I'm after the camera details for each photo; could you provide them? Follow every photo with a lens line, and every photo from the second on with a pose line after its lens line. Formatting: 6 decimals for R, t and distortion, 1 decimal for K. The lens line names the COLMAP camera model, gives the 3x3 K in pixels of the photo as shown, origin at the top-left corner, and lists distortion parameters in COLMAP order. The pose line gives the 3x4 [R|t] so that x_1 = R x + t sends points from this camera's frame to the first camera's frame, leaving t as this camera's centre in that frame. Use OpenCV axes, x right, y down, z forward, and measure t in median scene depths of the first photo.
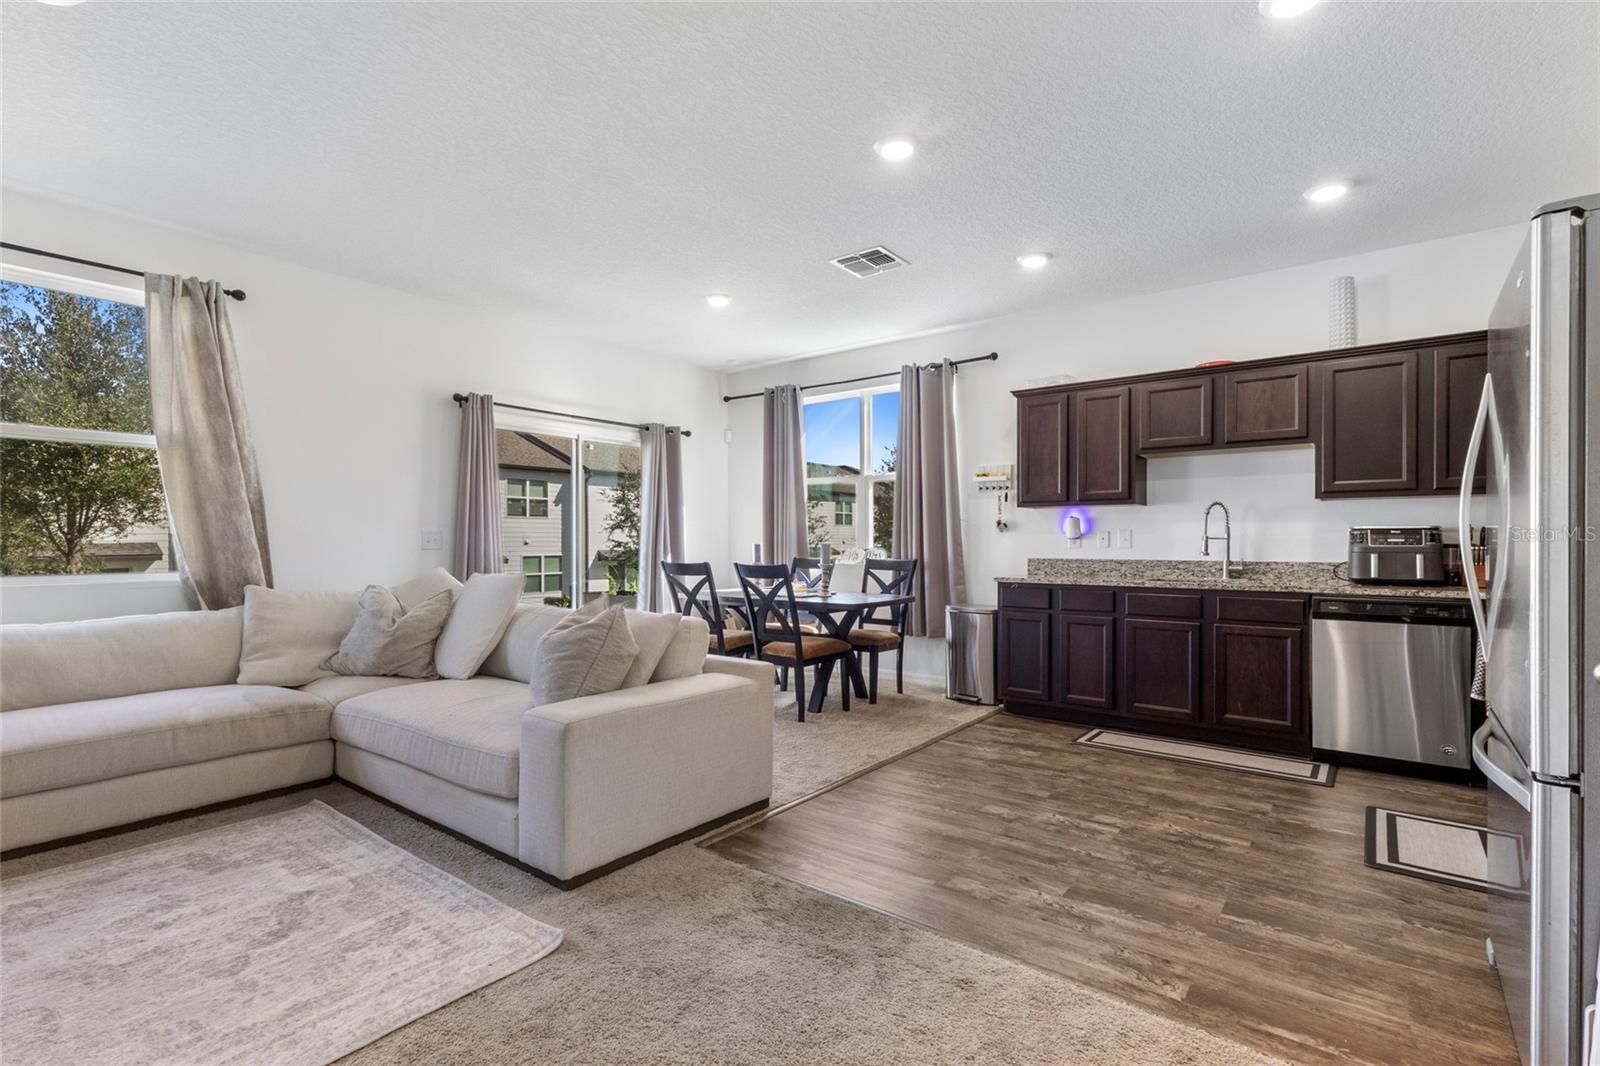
lens RADIAL K [[744.2, 0, 800.0], [0, 744.2, 533.0], [0, 0, 1]] dist [0.004268, 0.000247]
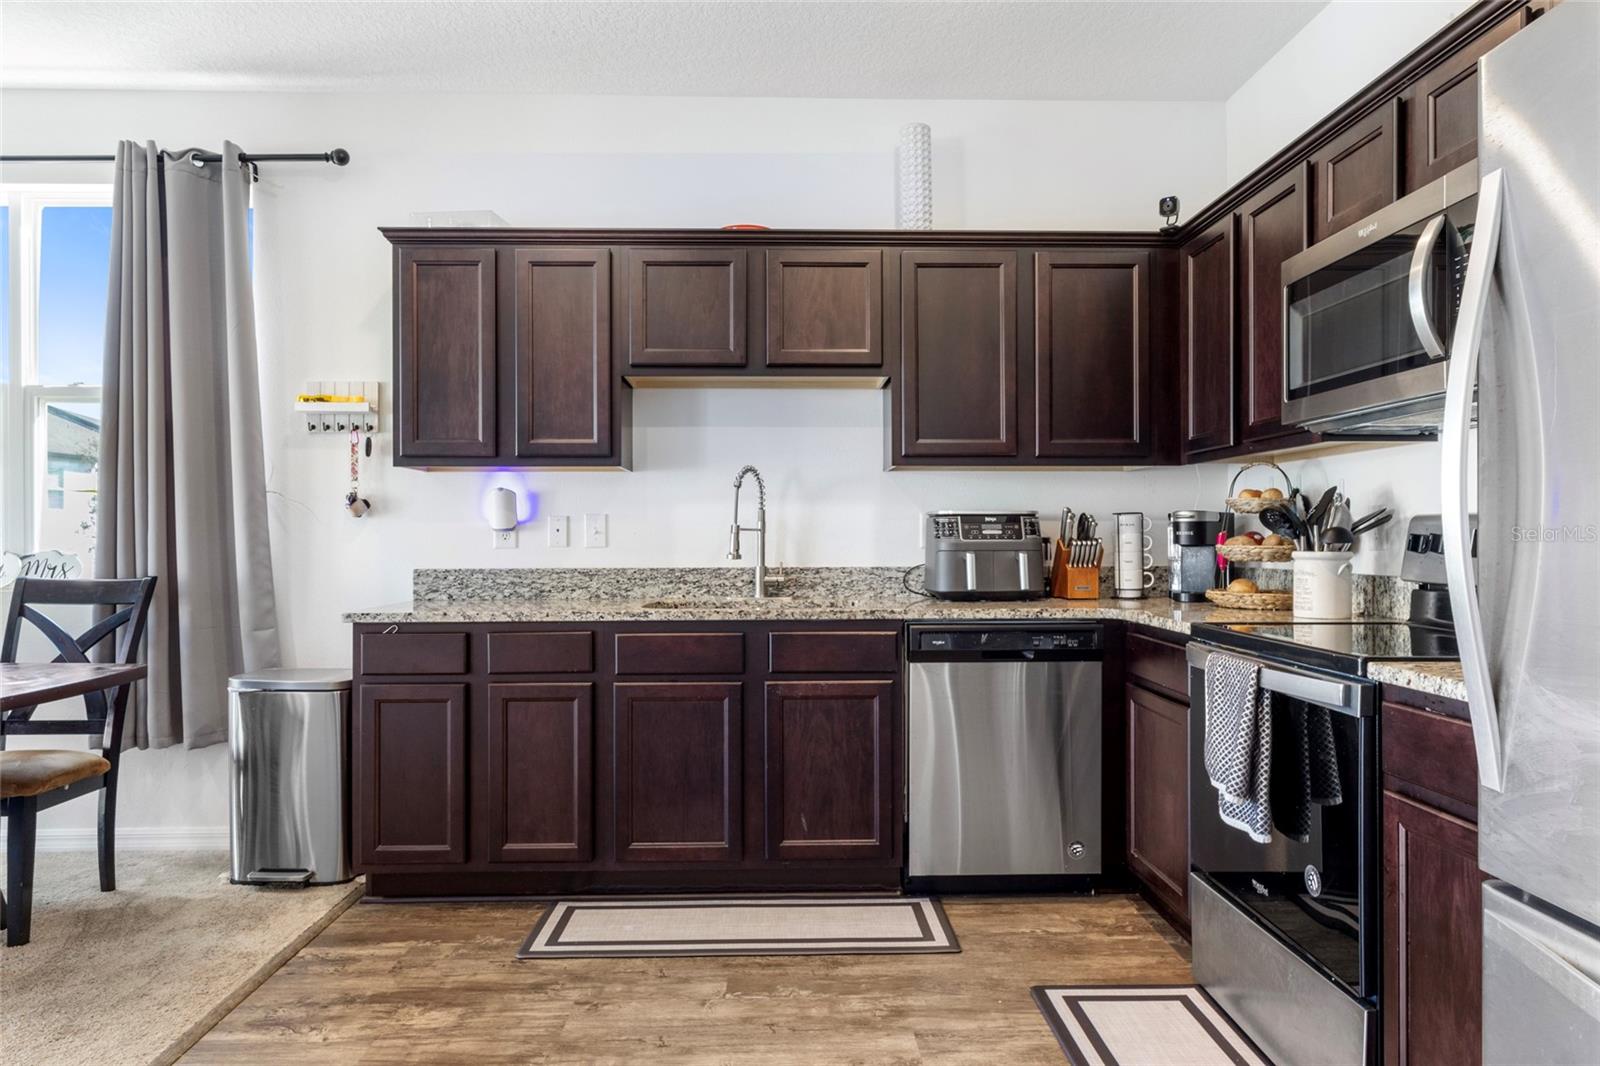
lens RADIAL K [[1016.9, 0, 800.0], [0, 1016.9, 533.0], [0, 0, 1]] dist [0.012517, 0.000423]
pose [[0.771378, -0.002496, 0.636372, 0.083656], [-0.003179, 0.999965, 0.007775, 0.003771], [-0.636369, -0.008021, 0.771343, 0.366874]]
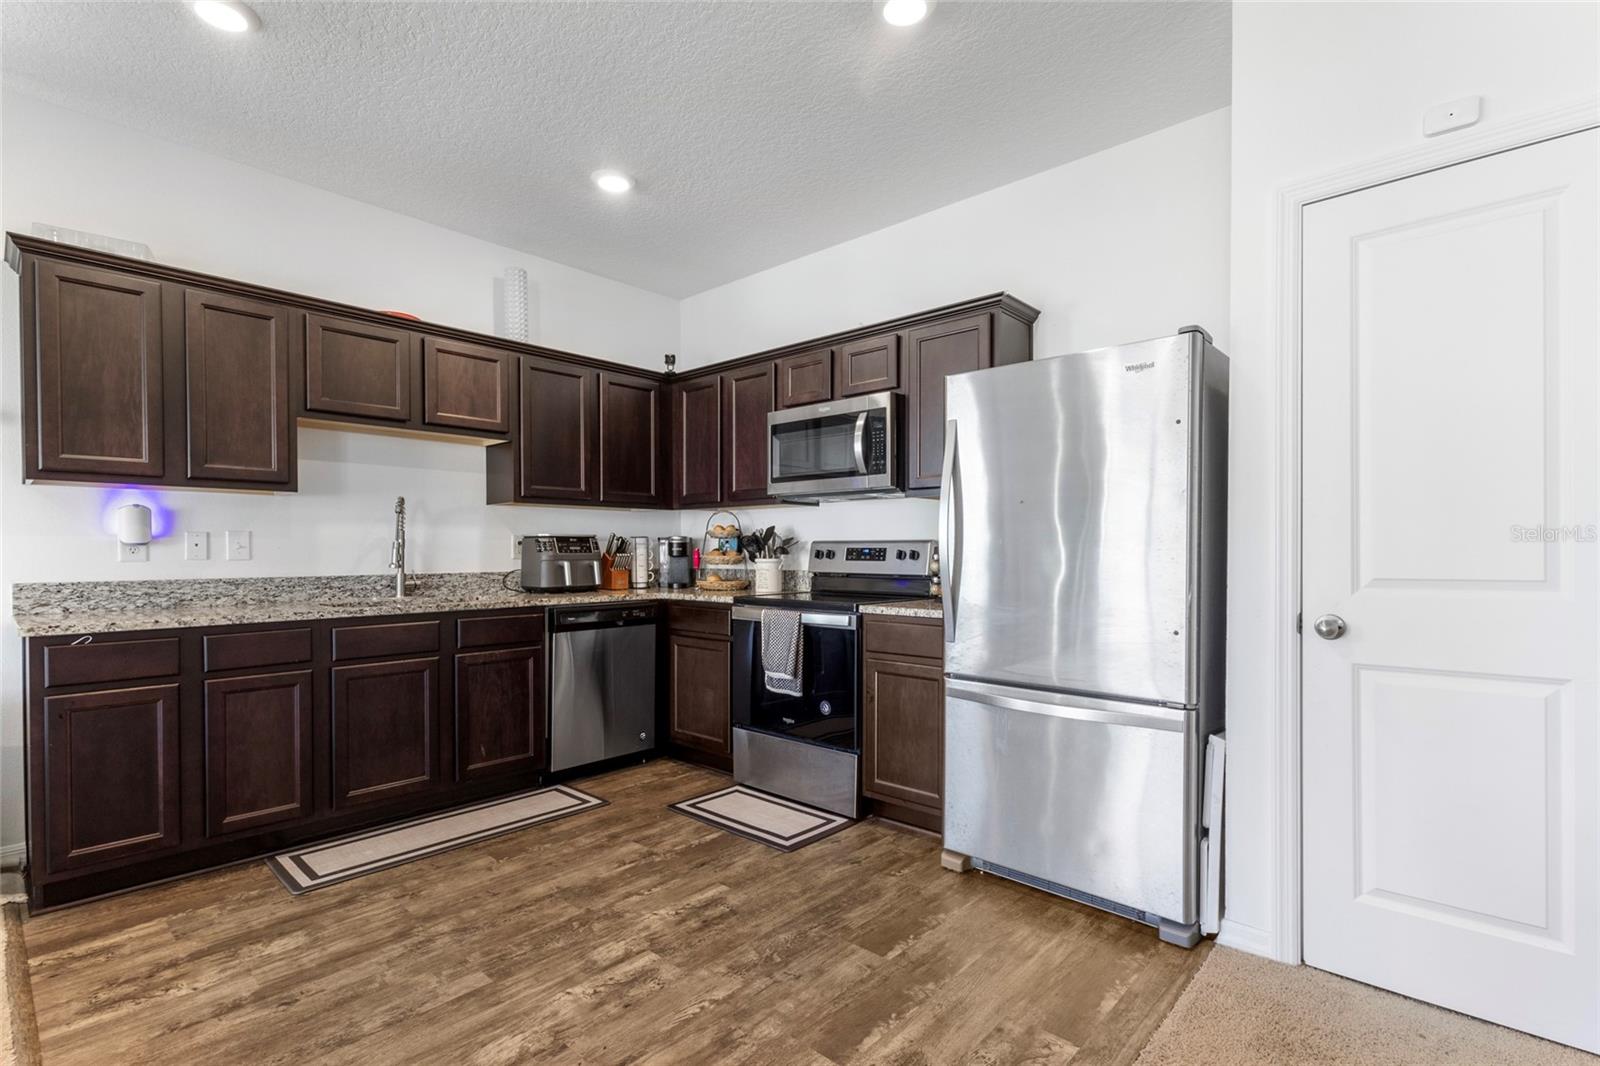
lens RADIAL K [[752.2, 0, 799.7], [0, 752.2, 559.6], [0, 0, 1]] dist [0.008649, 0.000142]
pose [[0.079683, -0.015575, 0.996699, -0.185715], [-0.011445, 0.999798, 0.016538, 0.004452], [-0.996755, -0.012725, 0.079488, 0.539205]]
